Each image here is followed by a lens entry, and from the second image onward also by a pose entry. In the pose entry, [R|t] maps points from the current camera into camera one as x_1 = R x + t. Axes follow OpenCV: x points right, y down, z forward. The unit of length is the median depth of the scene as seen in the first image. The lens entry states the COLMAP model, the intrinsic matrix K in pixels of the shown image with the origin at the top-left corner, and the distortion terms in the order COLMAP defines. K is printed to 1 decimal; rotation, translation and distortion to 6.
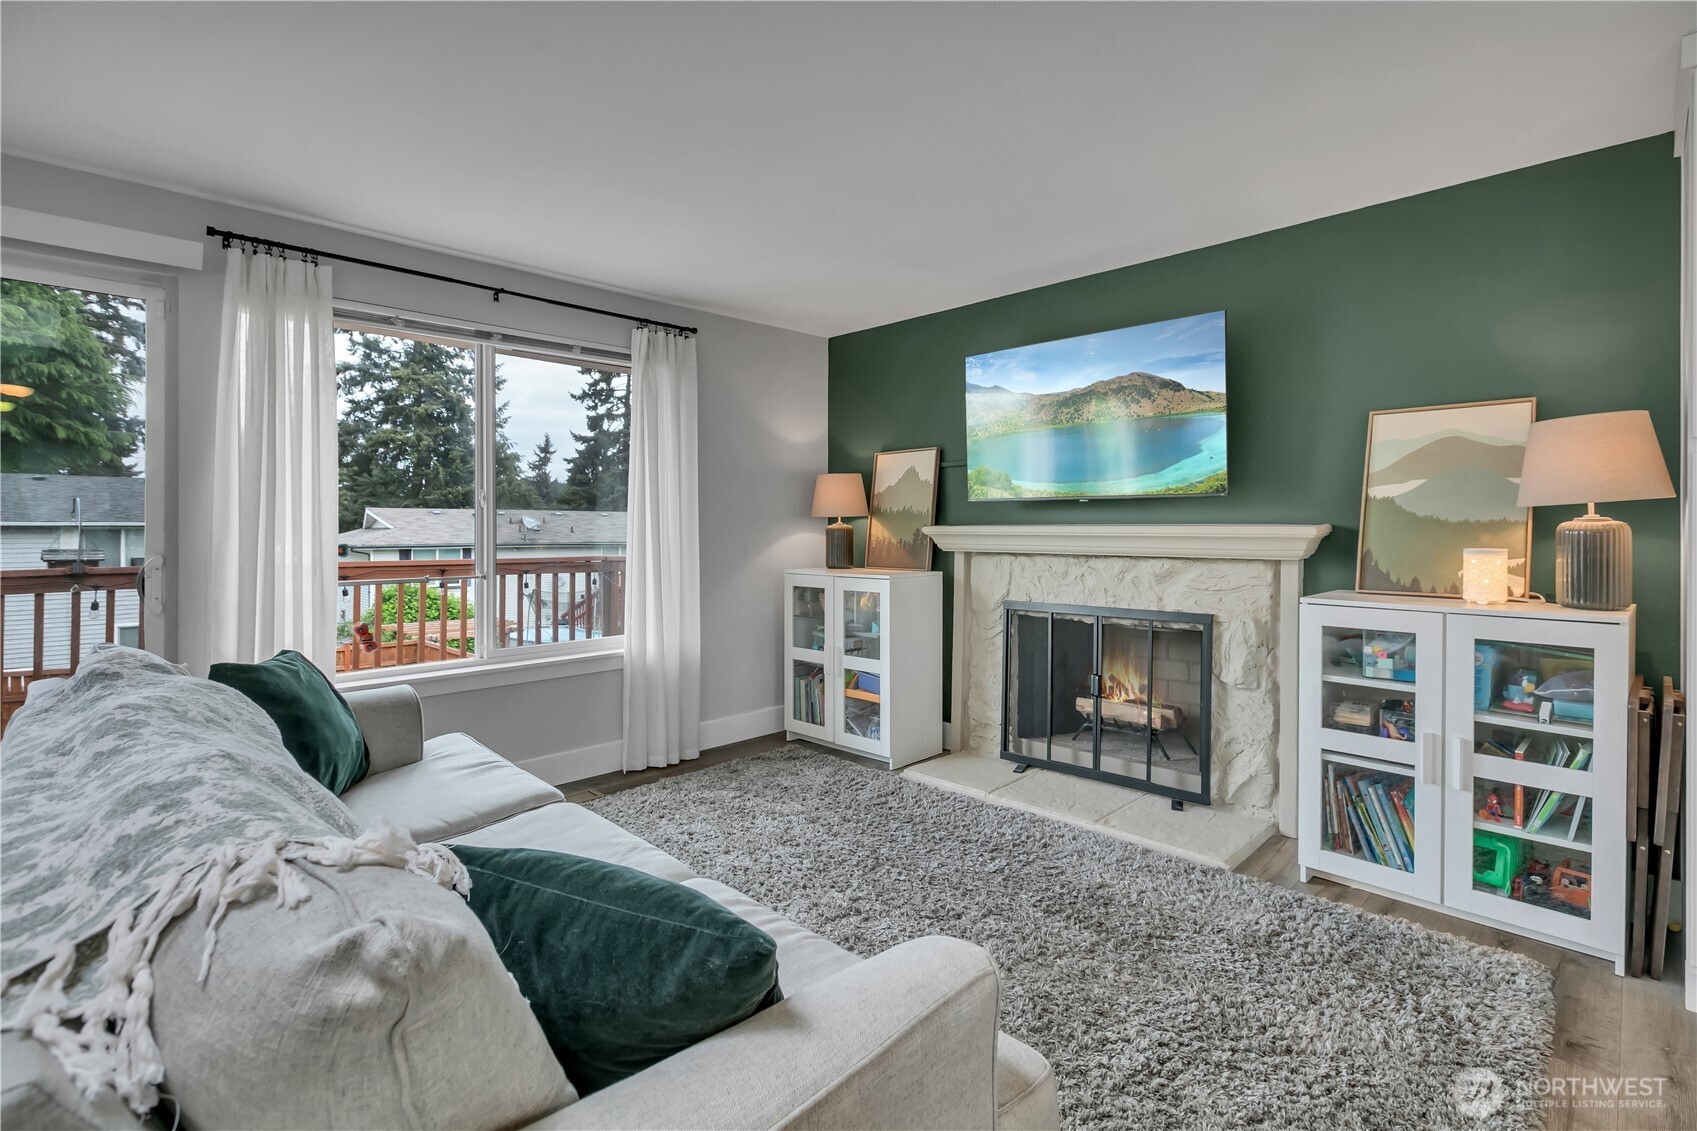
lens RADIAL K [[785.8, 0, 860.6], [0, 785.8, 527.9], [0, 0, 1]] dist [-0.002666, -0.000845]
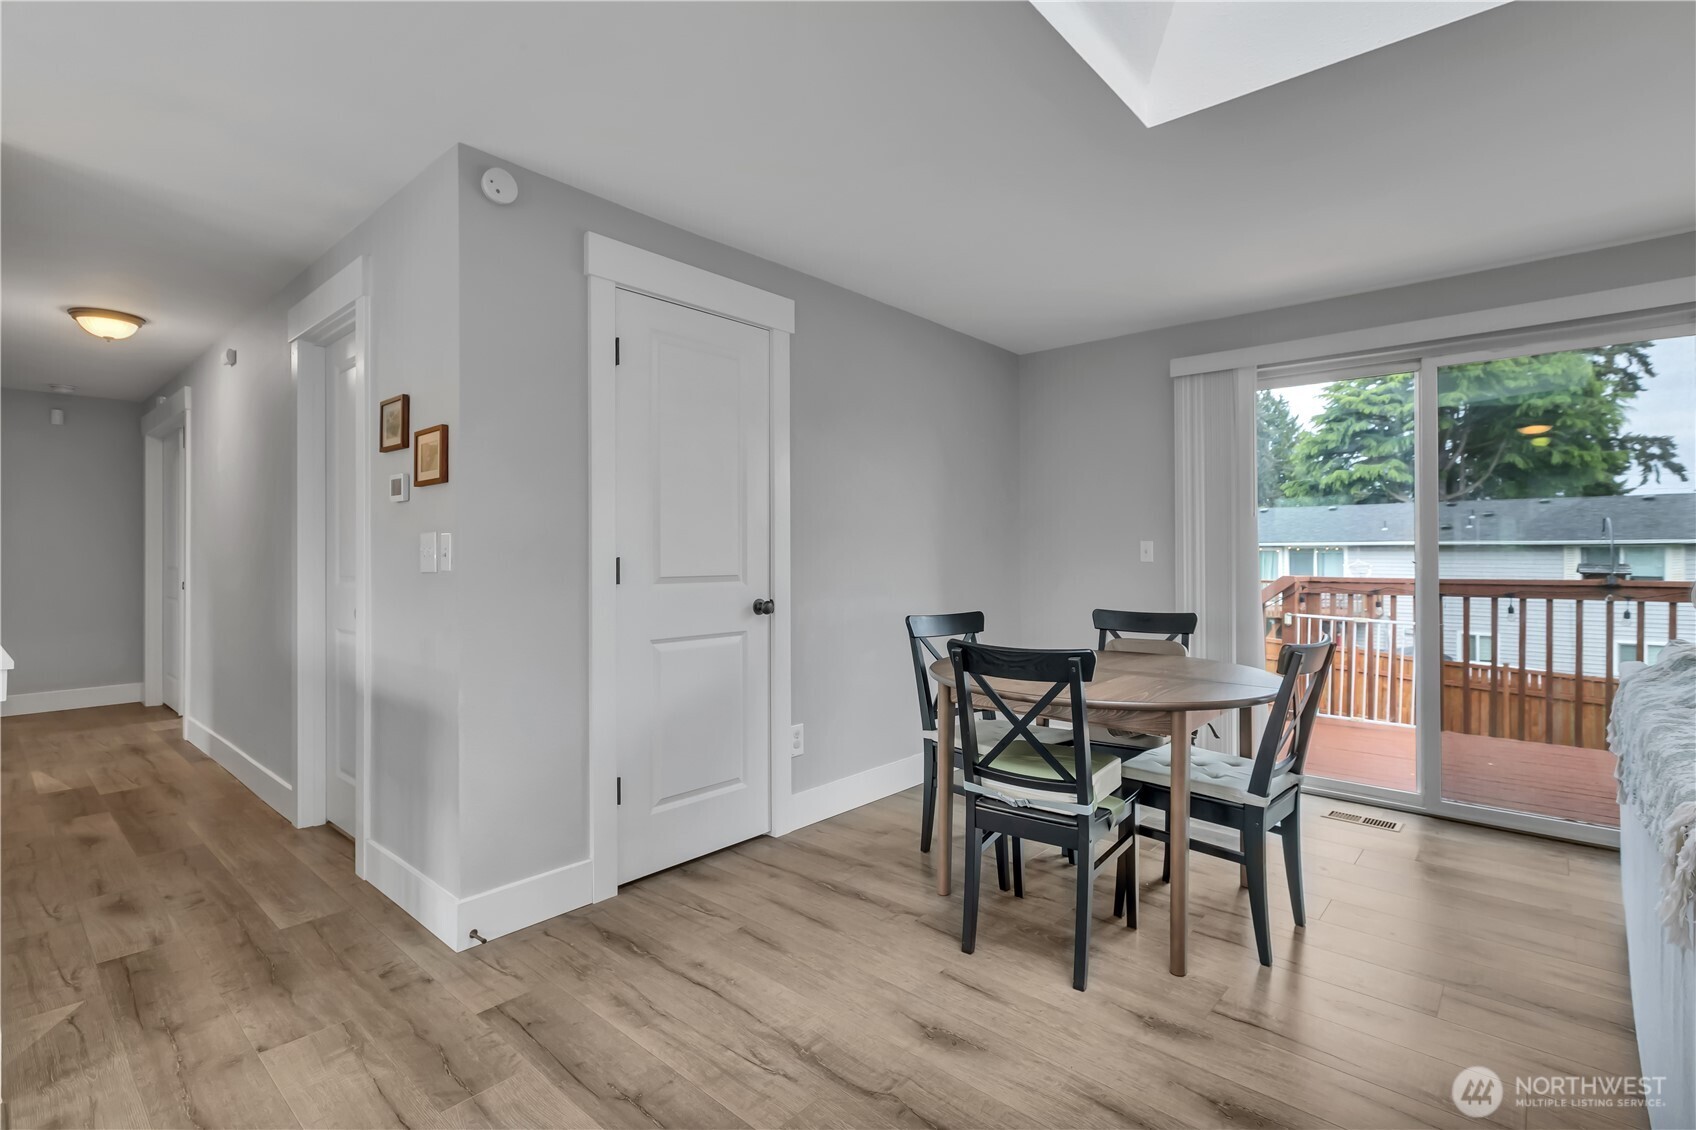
lens RADIAL K [[788.0, 0, 876.2], [0, 788.0, 553.6], [0, 0, 1]] dist [0.001651, 0.000177]
pose [[0.066602, 0.005822, -0.997763, 0.085153], [0.003703, 0.999975, 0.006082, 0.001981], [0.997773, -0.004099, 0.066578, -0.164476]]
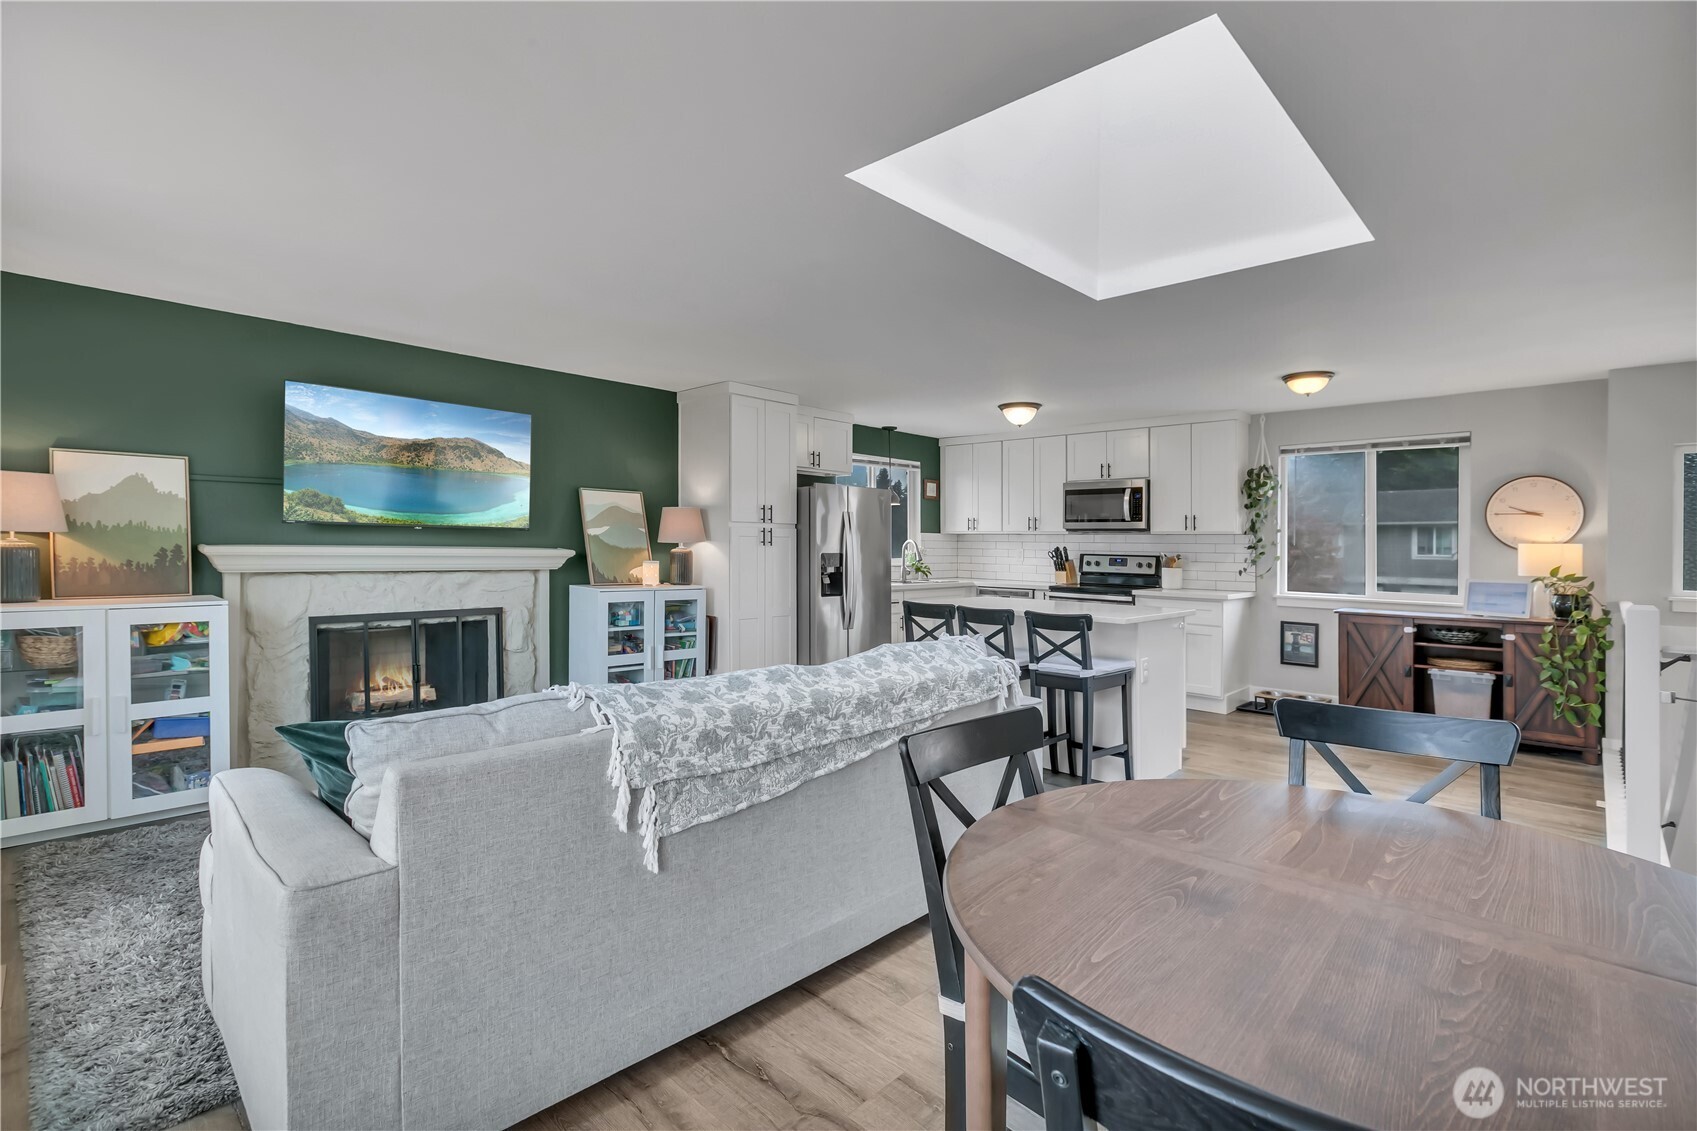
lens RADIAL K [[781.3, 0, 845.0], [0, 781.3, 549.8], [0, 0, 1]] dist [0.001358, 0.000275]
pose [[-0.008228, -0.004026, 0.999958, -0.889335], [-0.018492, 0.999822, 0.003873, -0.015324], [-0.999795, -0.018460, -0.008301, 0.295040]]
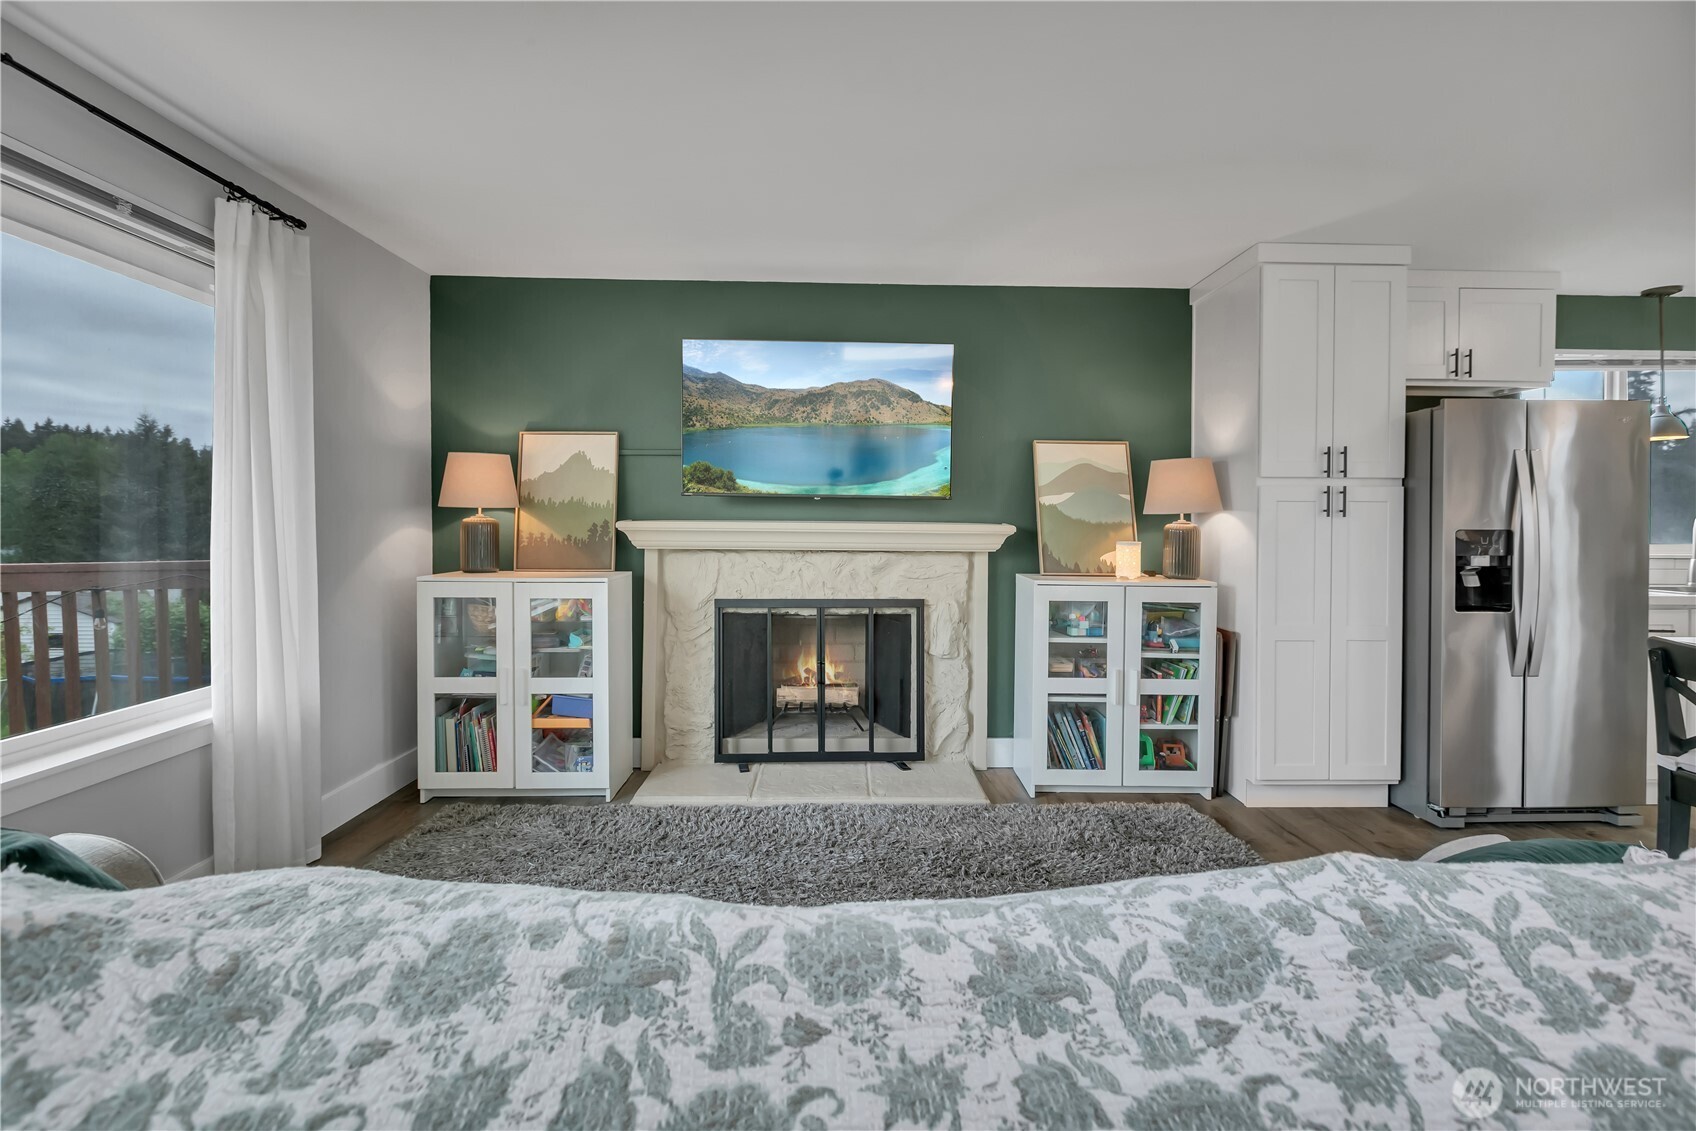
lens RADIAL K [[794.9, 0, 852.4], [0, 794.9, 535.4], [0, 0, 1]] dist [-0.001646, -0.000939]
pose [[0.694983, -0.002258, 0.719023, -0.407358], [-0.010998, 0.999845, 0.013770, -0.000578], [-0.718942, -0.017478, 0.694850, 0.207142]]
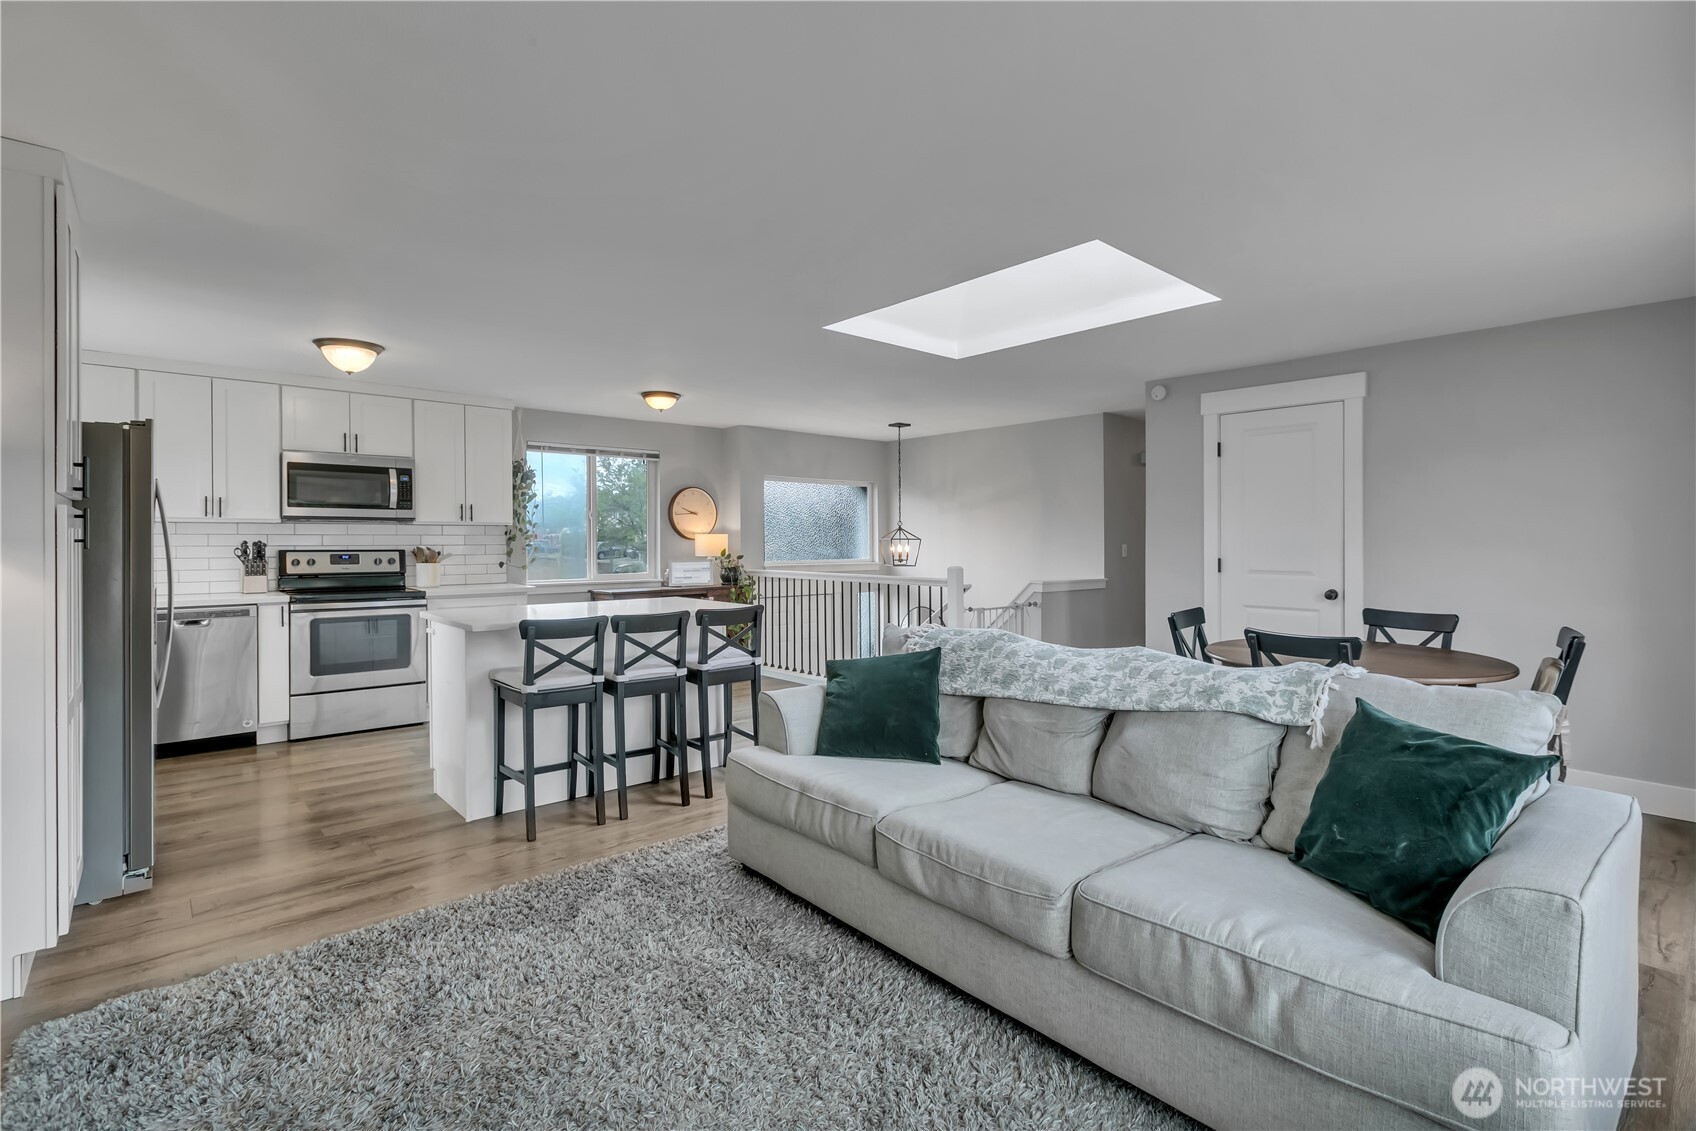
lens RADIAL K [[794.9, 0, 852.4], [0, 794.9, 535.4], [0, 0, 1]] dist [-0.001646, -0.000939]
pose [[-0.997070, 0.003983, 0.076385, -0.111030], [0.003186, 0.999939, -0.010552, -0.016670], [-0.076422, -0.010278, -0.997023, 1.028320]]
